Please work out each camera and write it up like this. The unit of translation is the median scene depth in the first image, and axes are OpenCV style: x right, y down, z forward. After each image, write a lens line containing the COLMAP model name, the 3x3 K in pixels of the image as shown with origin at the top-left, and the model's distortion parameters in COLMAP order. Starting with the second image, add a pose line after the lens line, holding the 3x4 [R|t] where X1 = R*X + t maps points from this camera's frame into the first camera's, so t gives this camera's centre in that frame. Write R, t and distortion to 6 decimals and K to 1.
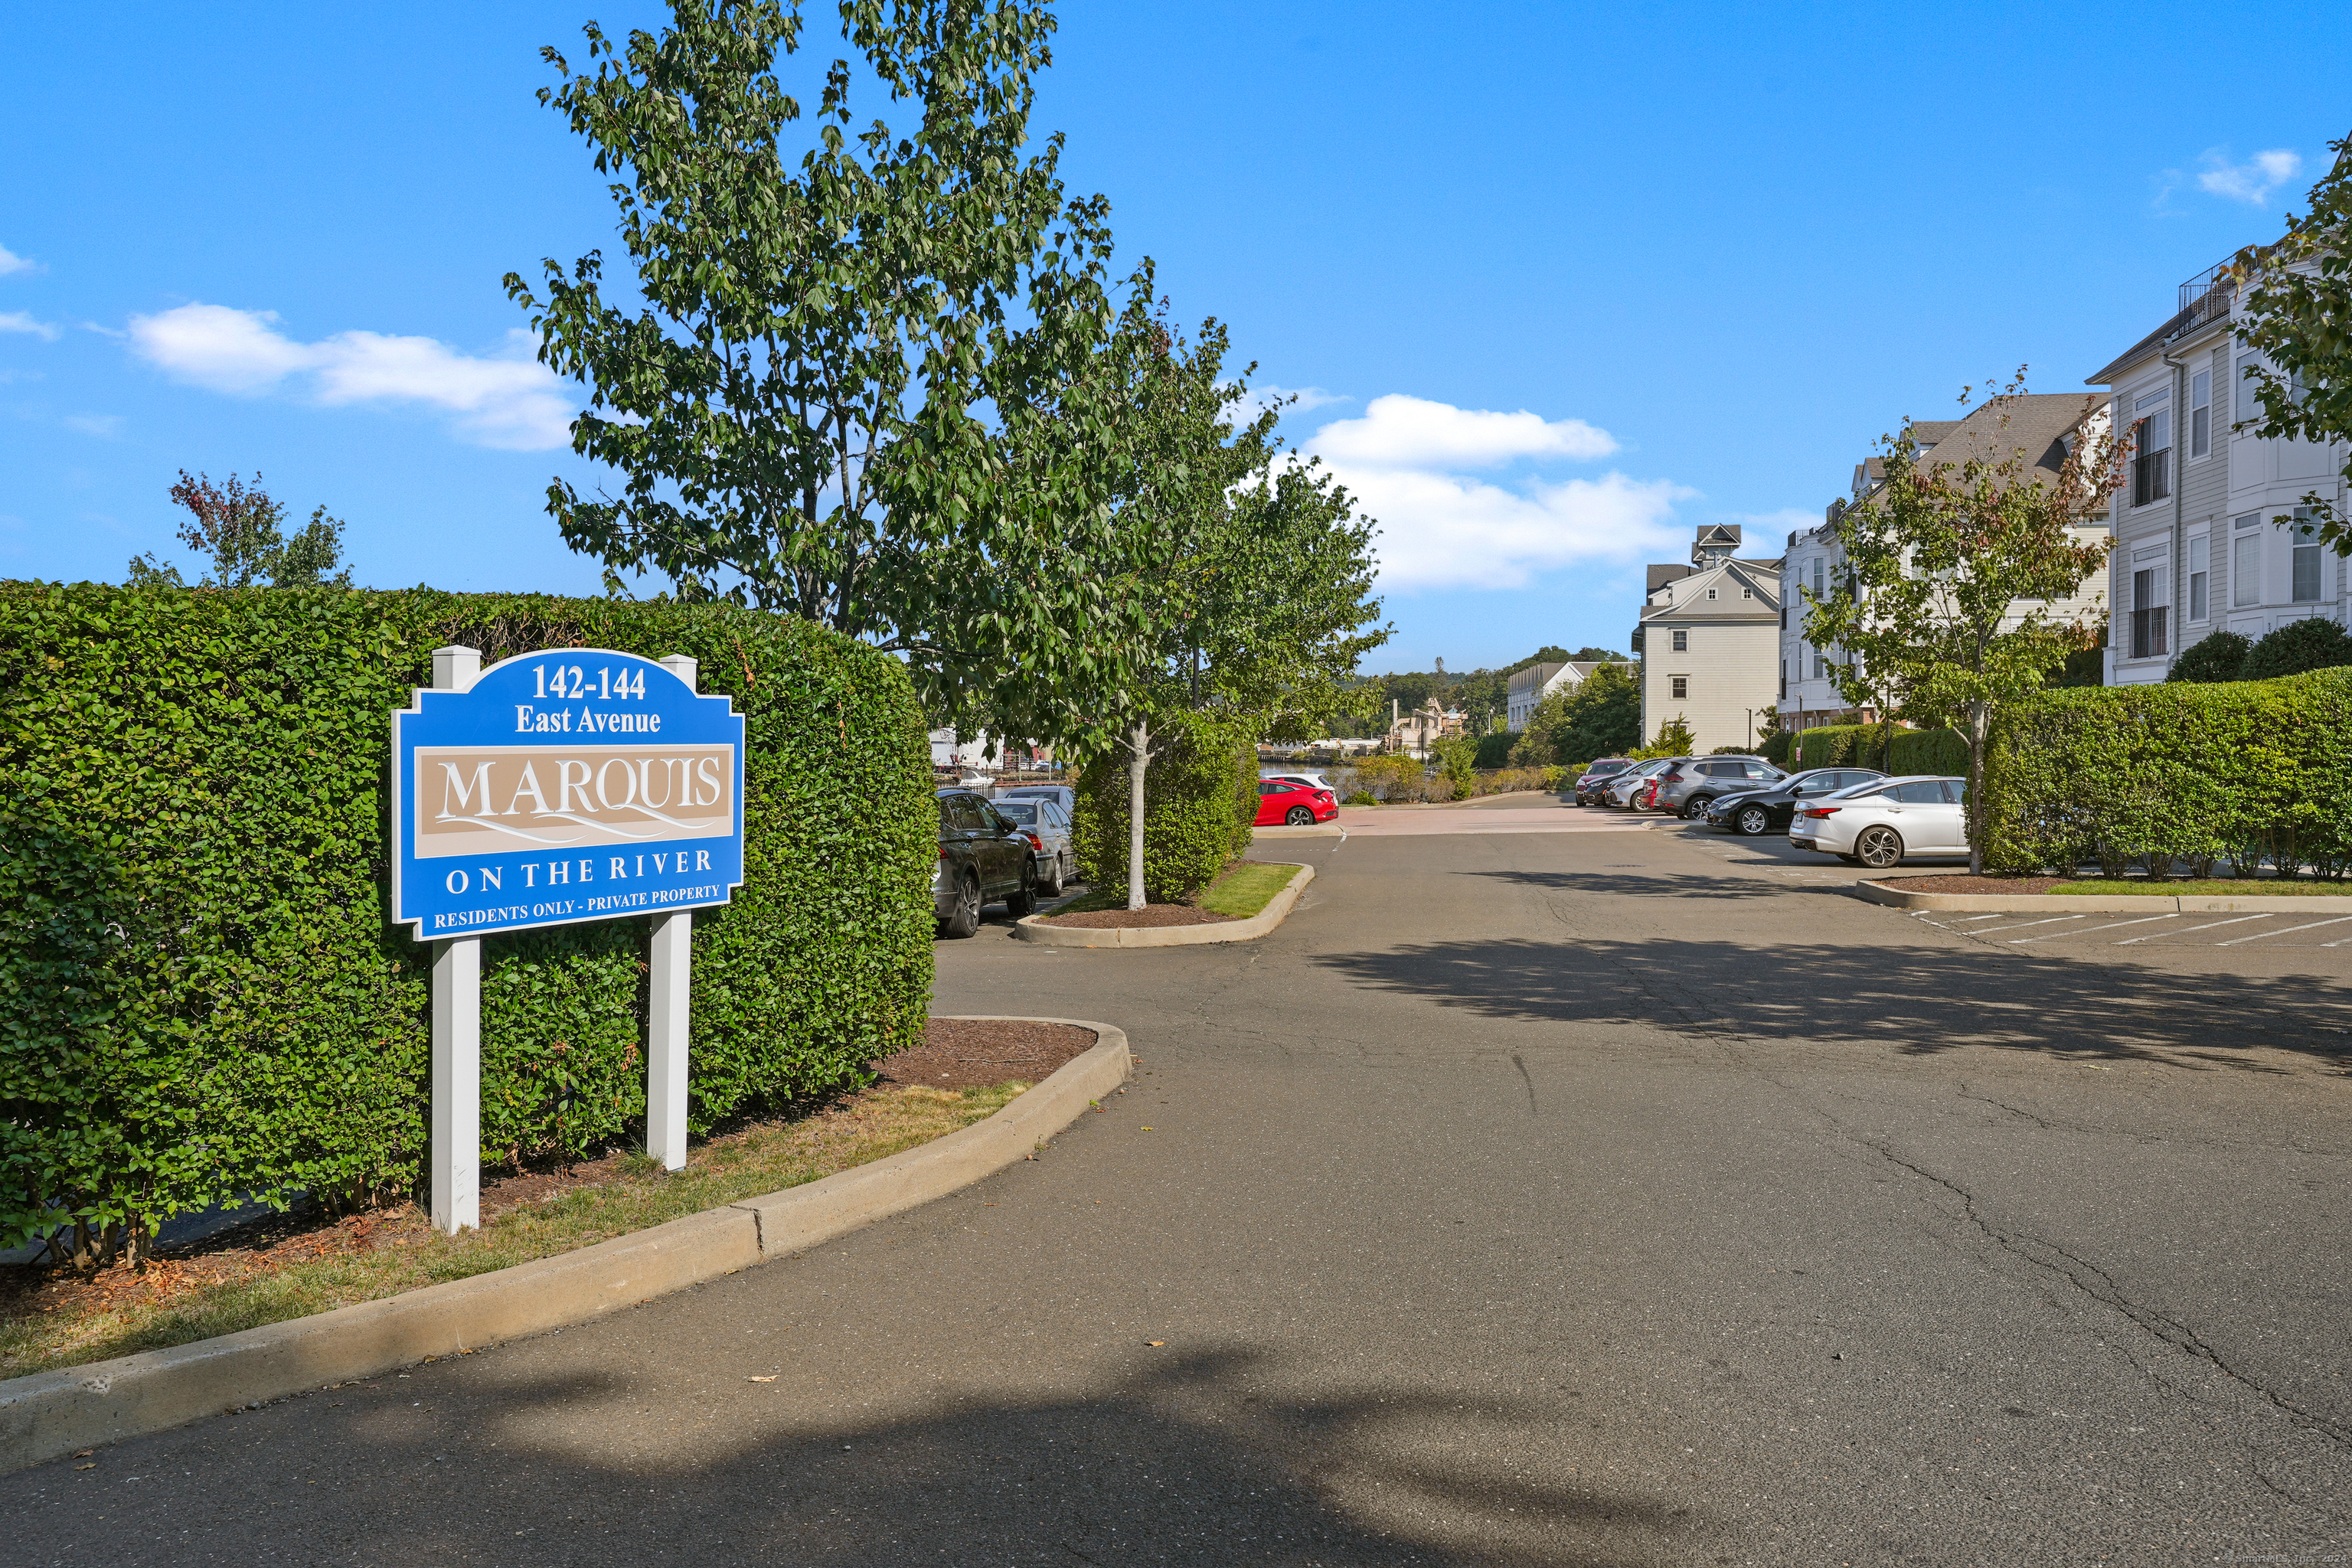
lens RADIAL K [[1937.8, 0, 1176.0], [0, 1937.8, 784.0], [0, 0, 1]] dist [0.000749, 0.000115]
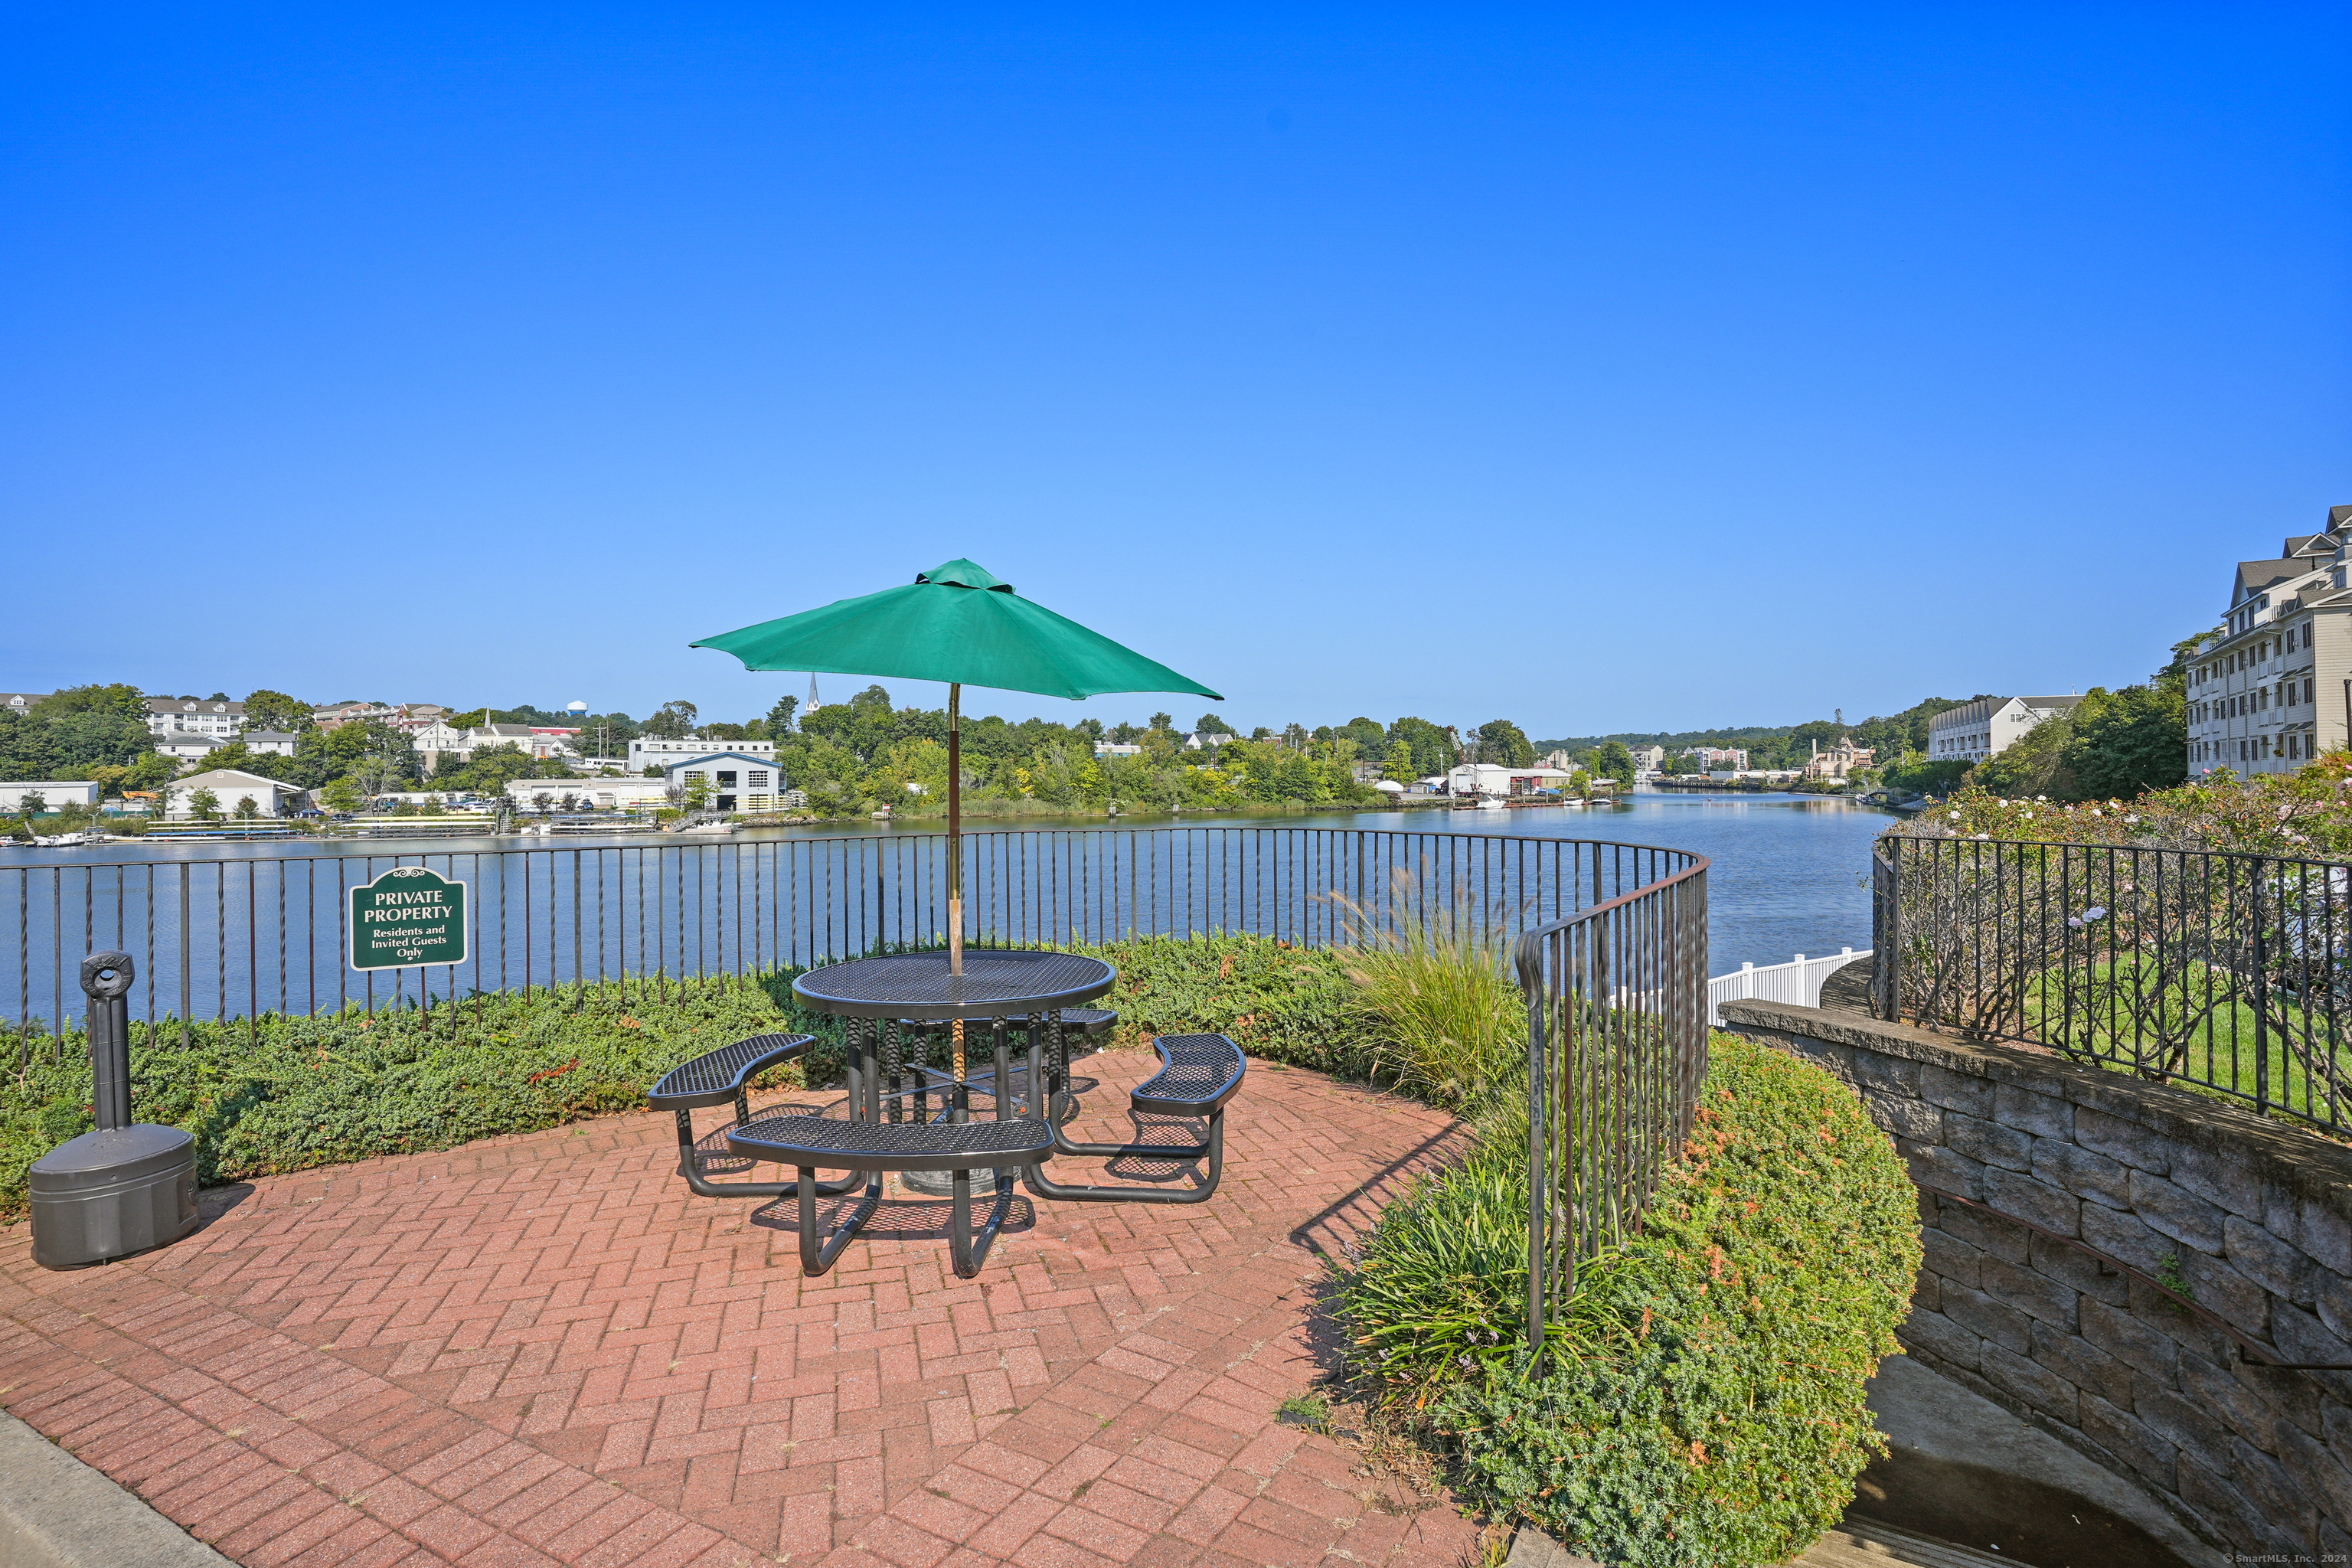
lens RADIAL K [[1204.7, 0, 1176.0], [0, 1204.7, 784.0], [0, 0, 1]] dist [-0.063438, 0.029613]
pose [[0.937335, -0.010378, -0.348276, -0.012523], [0.004207, 0.999821, -0.018470, -0.000303], [0.348405, 0.015848, 0.937210, 0.102246]]
